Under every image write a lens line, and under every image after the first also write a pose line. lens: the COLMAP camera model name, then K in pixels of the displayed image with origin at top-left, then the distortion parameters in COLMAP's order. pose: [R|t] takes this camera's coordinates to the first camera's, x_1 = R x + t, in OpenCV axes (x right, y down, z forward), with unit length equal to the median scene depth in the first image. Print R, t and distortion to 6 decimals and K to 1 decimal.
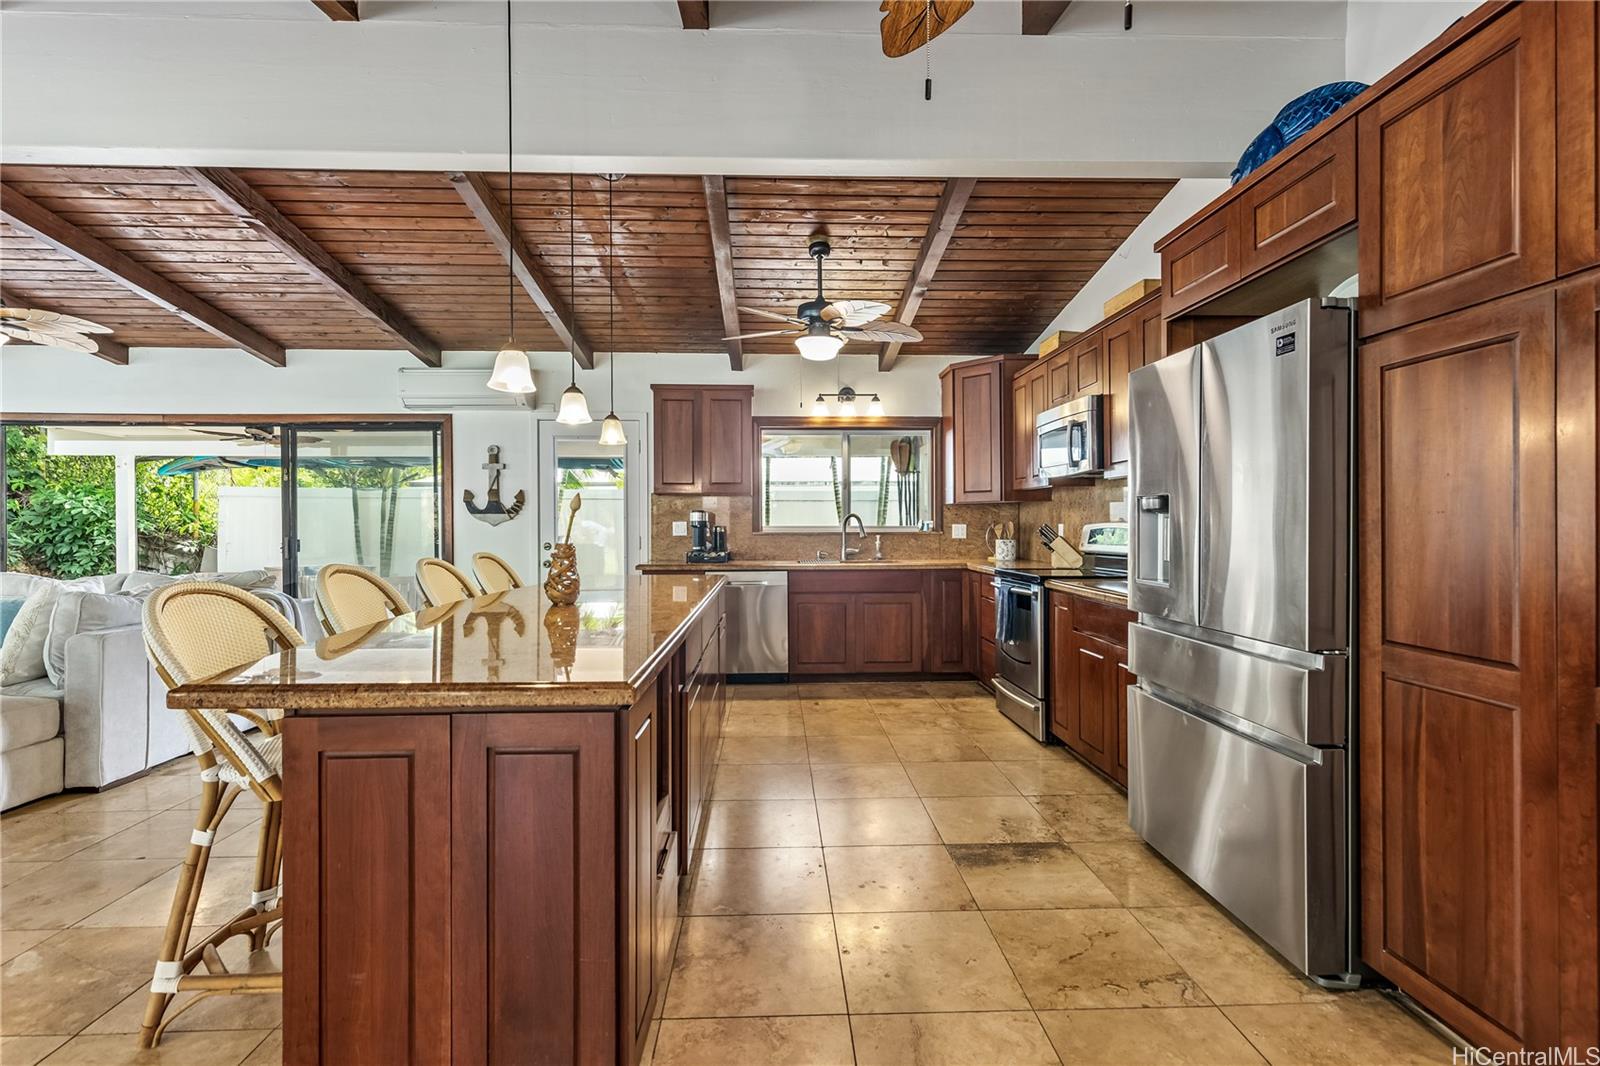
lens RADIAL K [[724.9, 0, 800.2], [0, 724.9, 526.9], [0, 0, 1]] dist [0.009818, 0.000808]
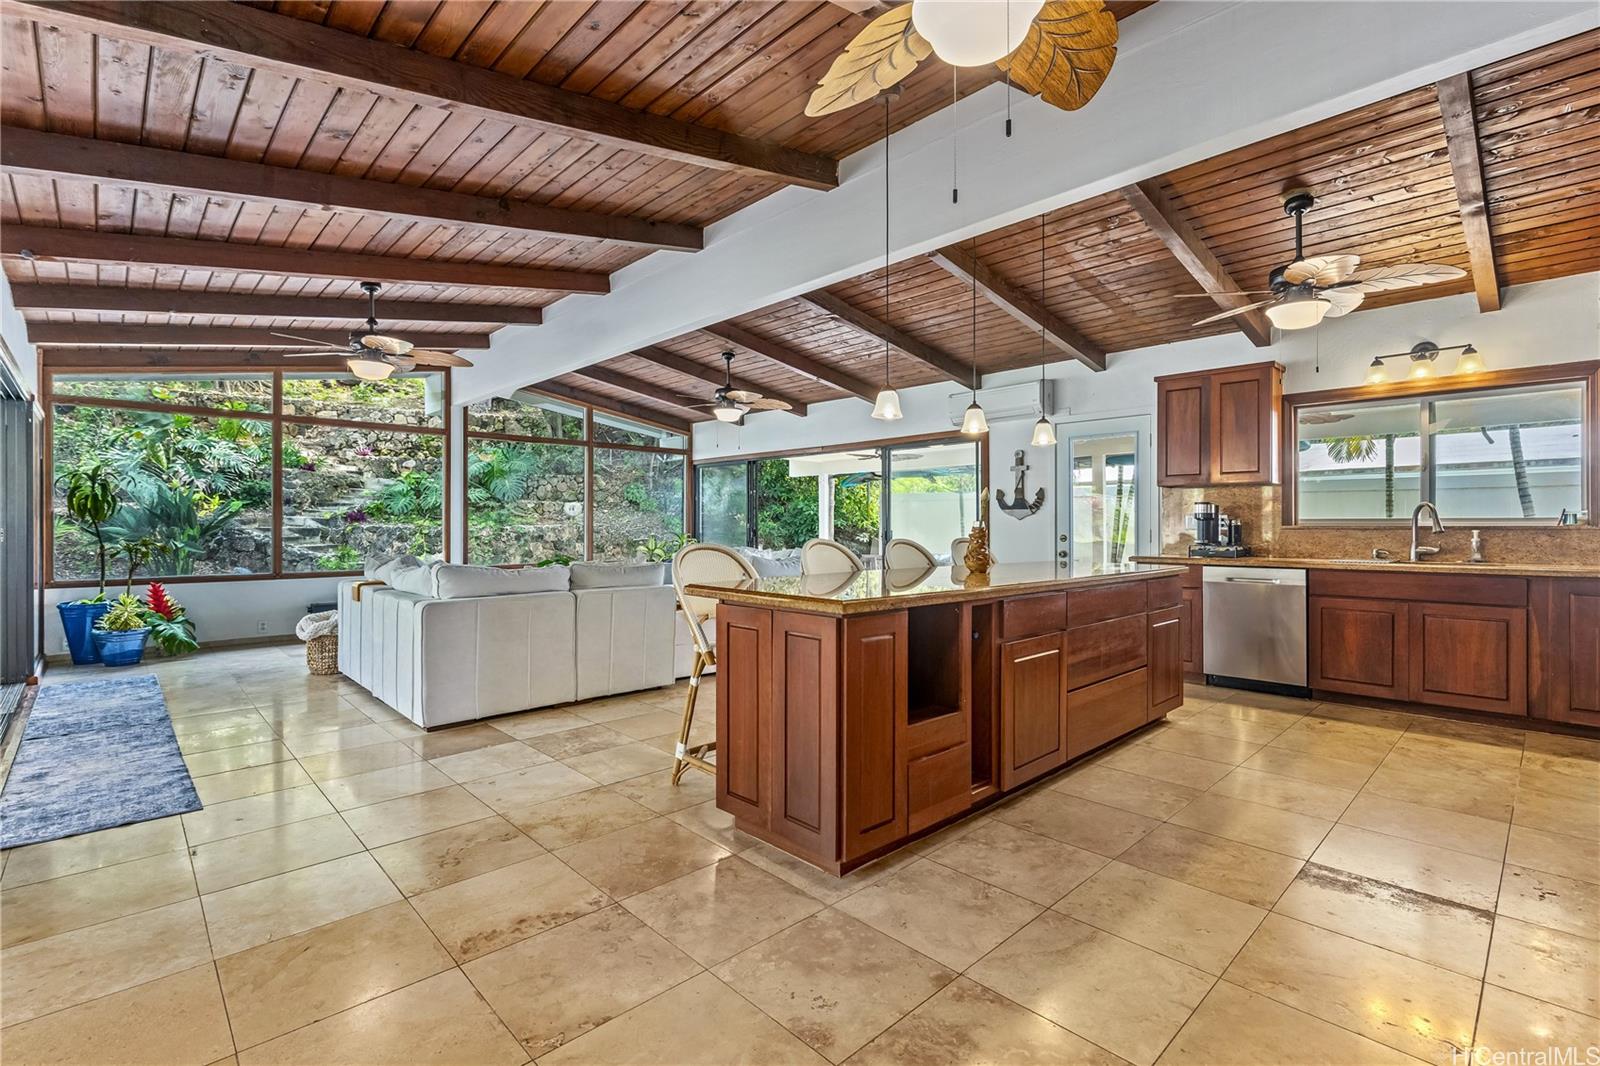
lens RADIAL K [[726.4, 0, 793.1], [0, 726.4, 520.0], [0, 0, 1]] dist [0.002758, 0.000134]
pose [[0.663642, -0.003574, -0.748042, 0.218052], [-0.004772, 0.999948, -0.009011, 0.012117], [0.748035, 0.009550, 0.663590, -0.038952]]
